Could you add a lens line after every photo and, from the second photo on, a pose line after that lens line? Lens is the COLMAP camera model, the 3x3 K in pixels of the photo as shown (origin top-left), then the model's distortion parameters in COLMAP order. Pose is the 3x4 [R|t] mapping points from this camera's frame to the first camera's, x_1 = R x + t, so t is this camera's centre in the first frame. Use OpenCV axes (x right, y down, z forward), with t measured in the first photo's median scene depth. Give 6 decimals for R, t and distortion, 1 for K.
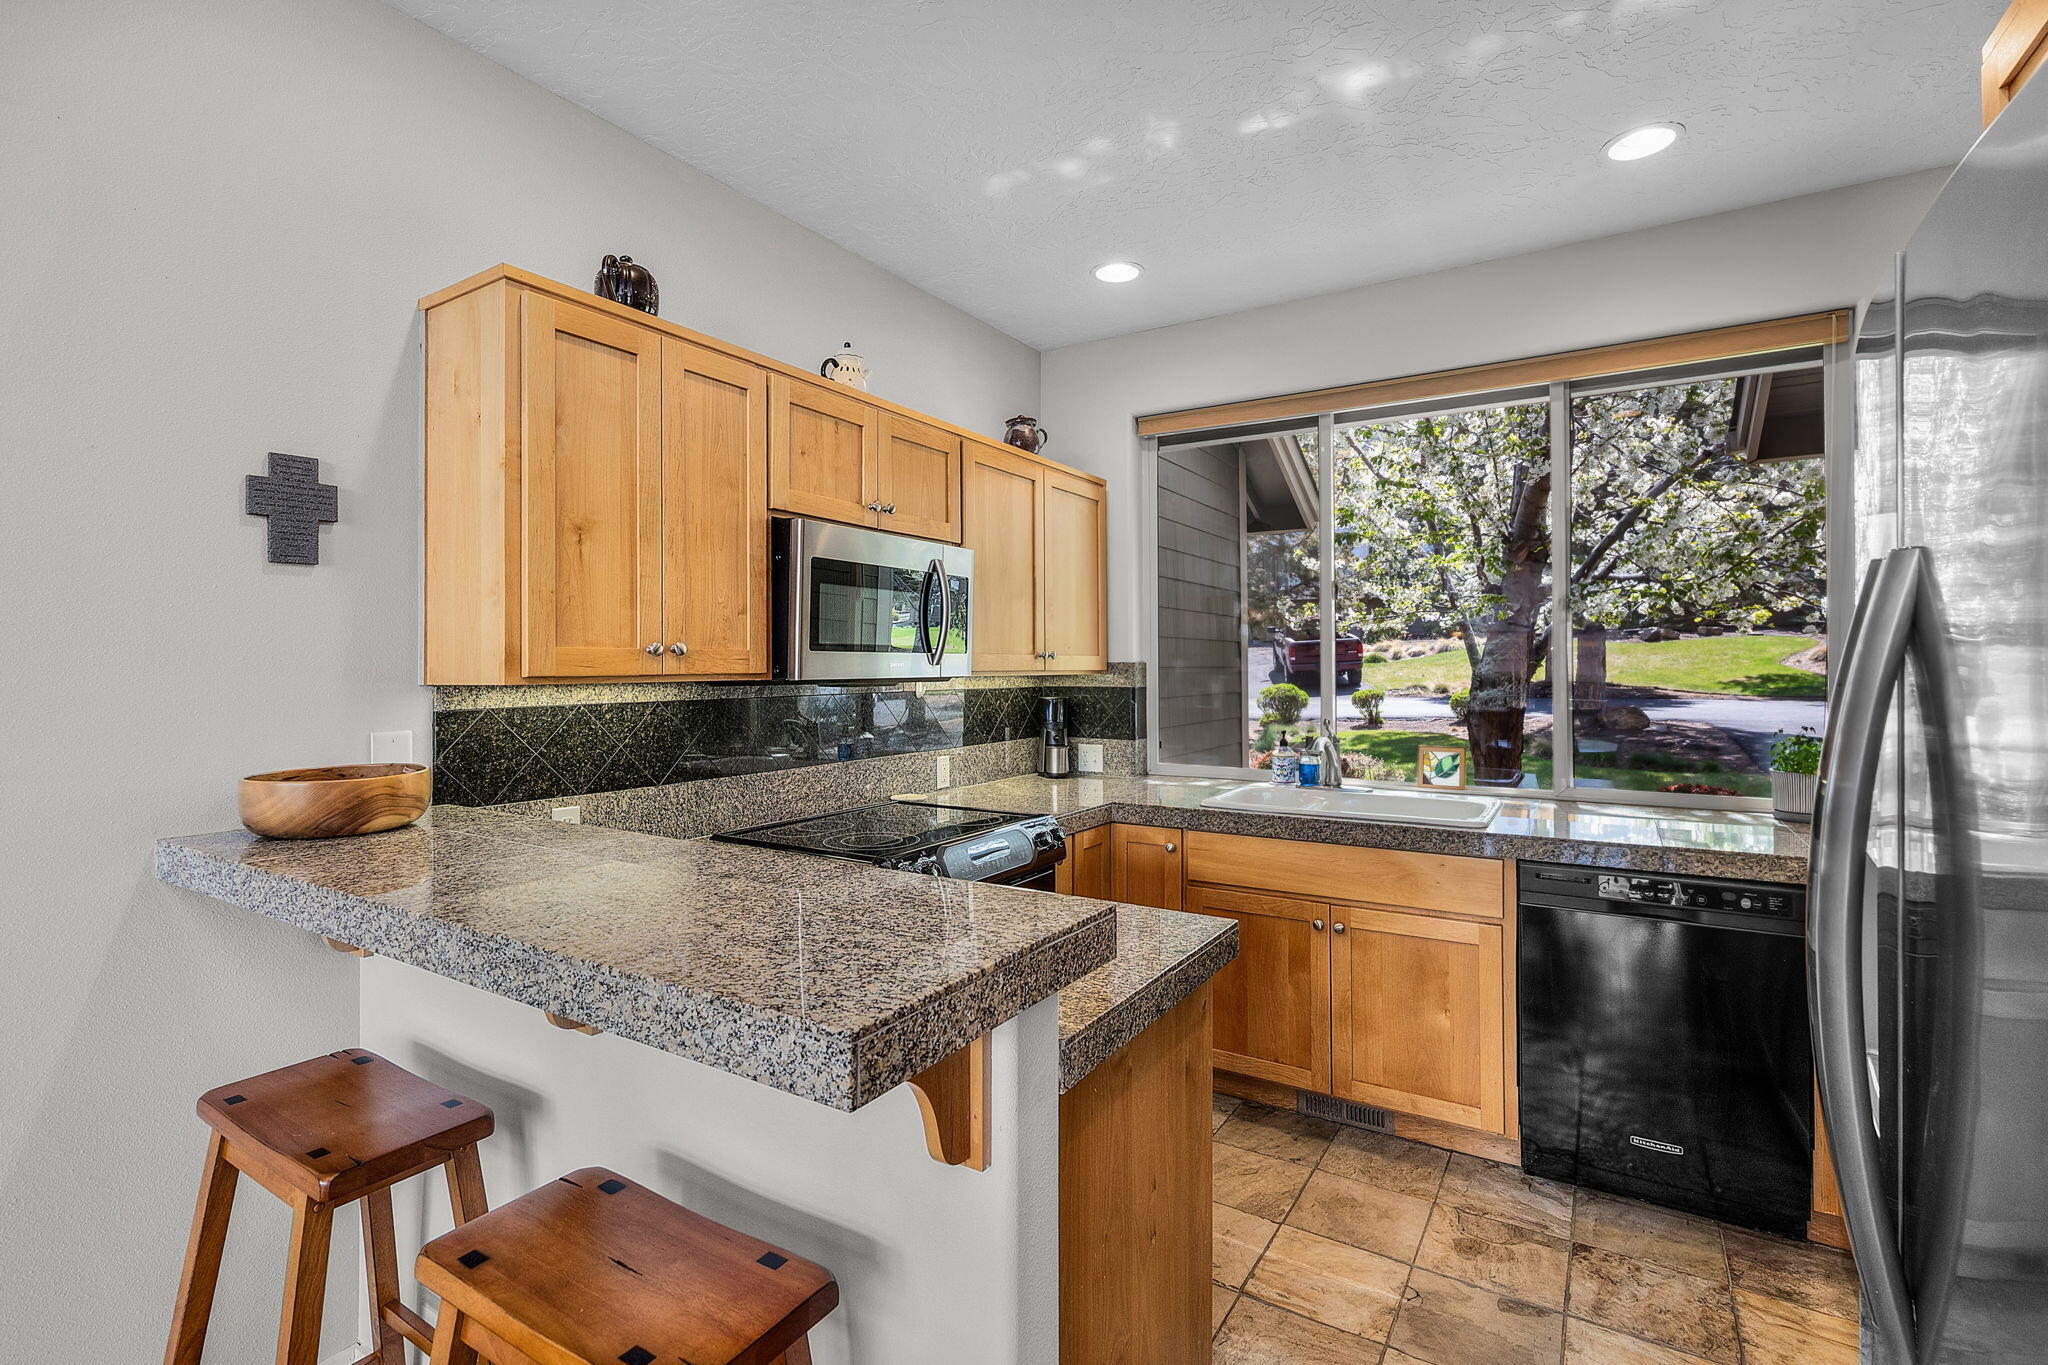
lens RADIAL K [[934.2, 0, 1026.7], [0, 934.2, 660.1], [0, 0, 1]] dist [-0.000531, 0.000250]
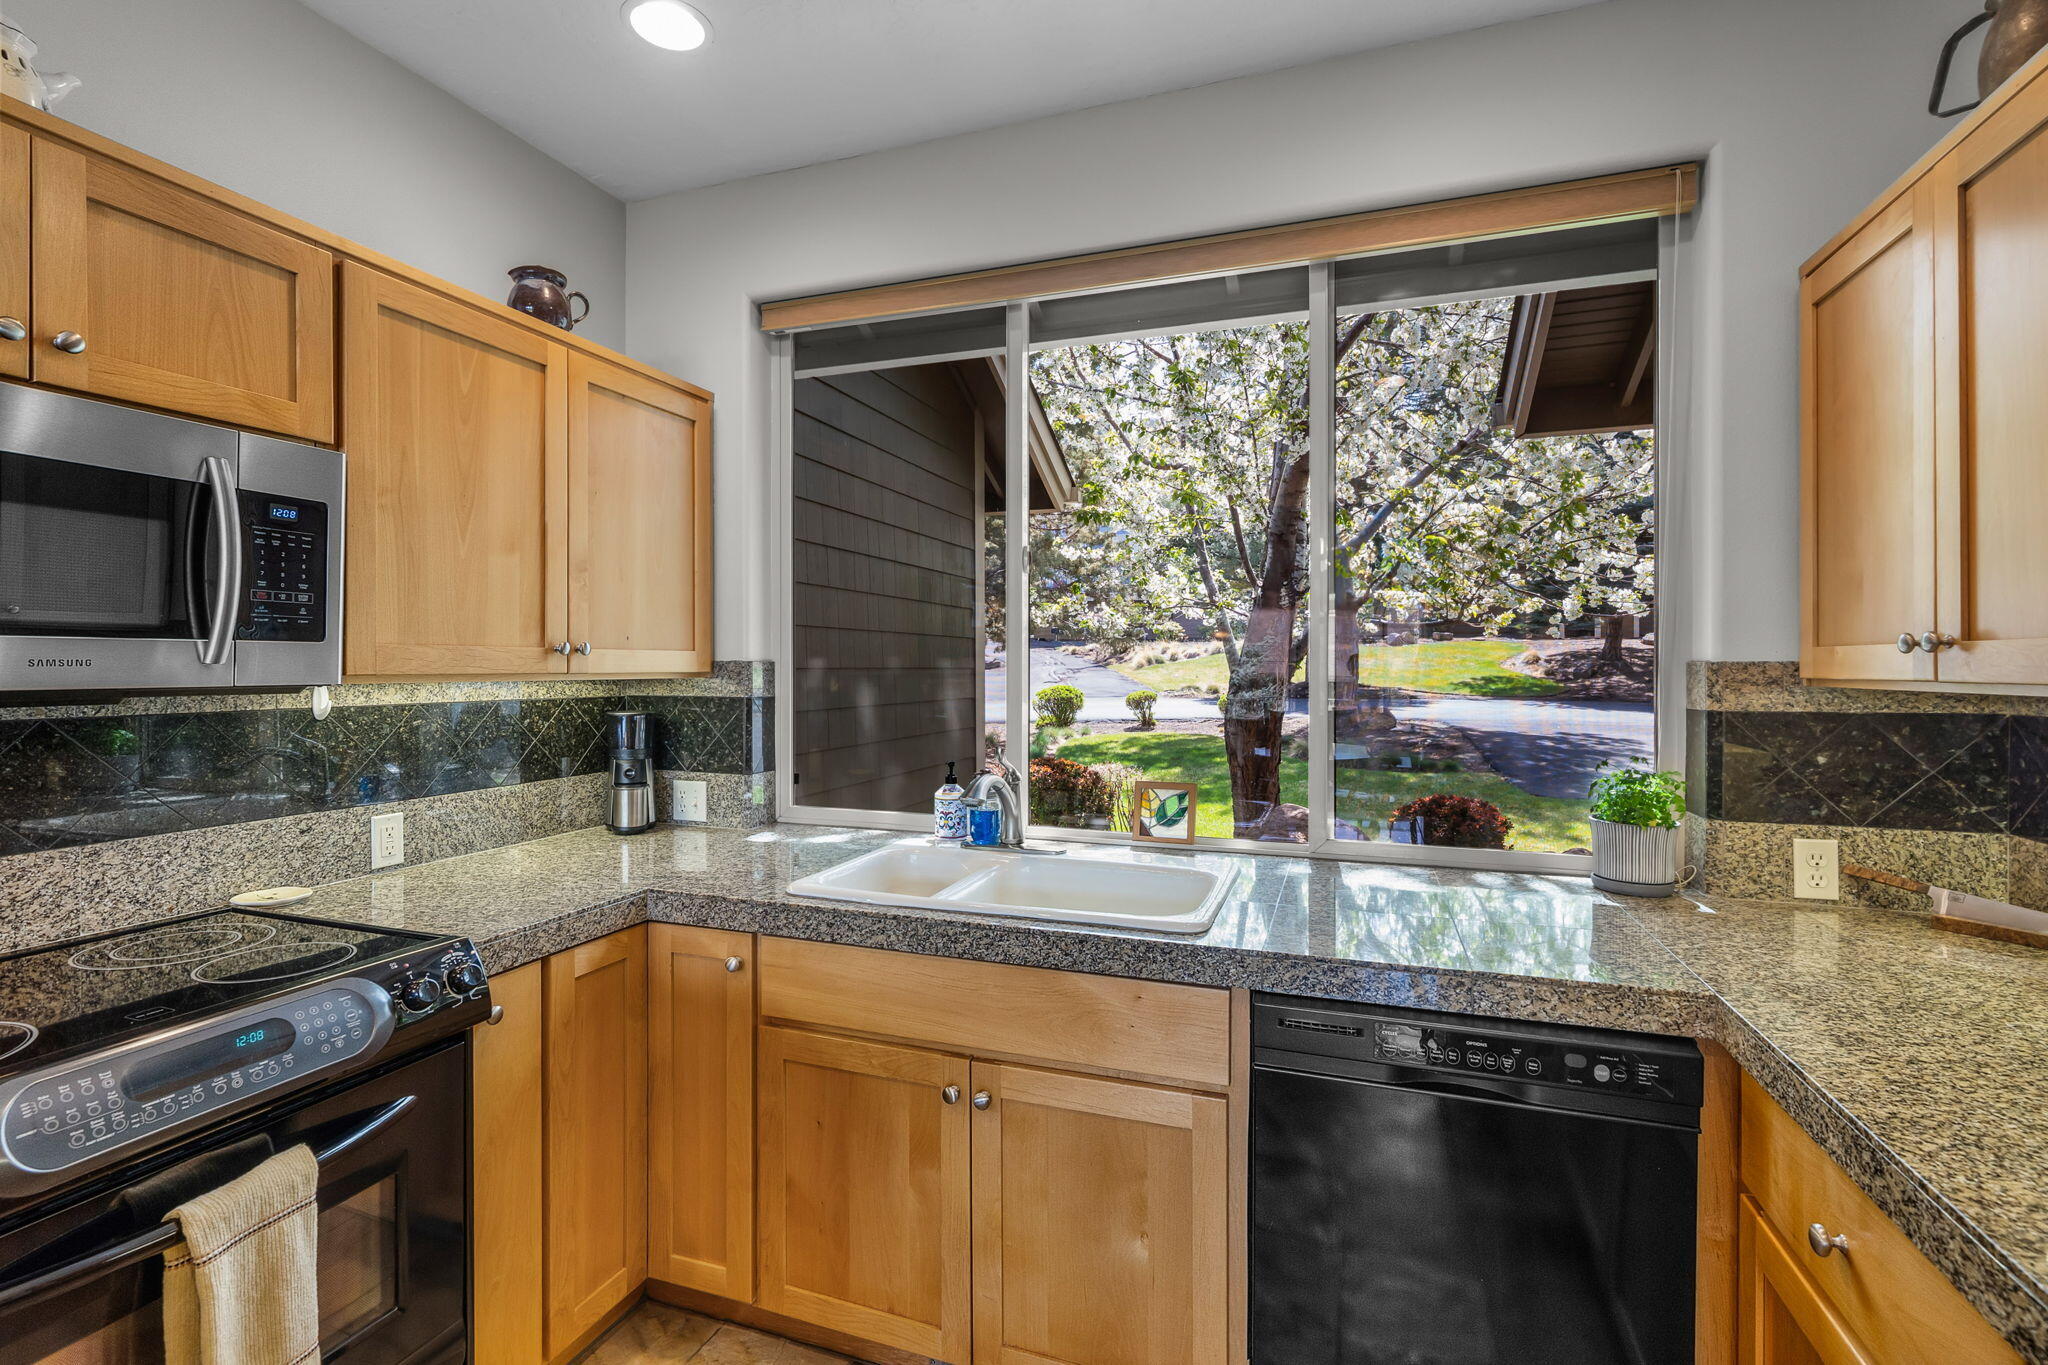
lens RADIAL K [[931.5, 0, 1023.3], [0, 931.5, 674.3], [0, 0, 1]] dist [-0.003101, -0.000760]
pose [[0.977558, 0.002444, 0.210653, 0.163701], [-0.005625, 0.999879, 0.014501, 0.001243], [-0.210592, -0.015361, 0.977453, 0.287761]]
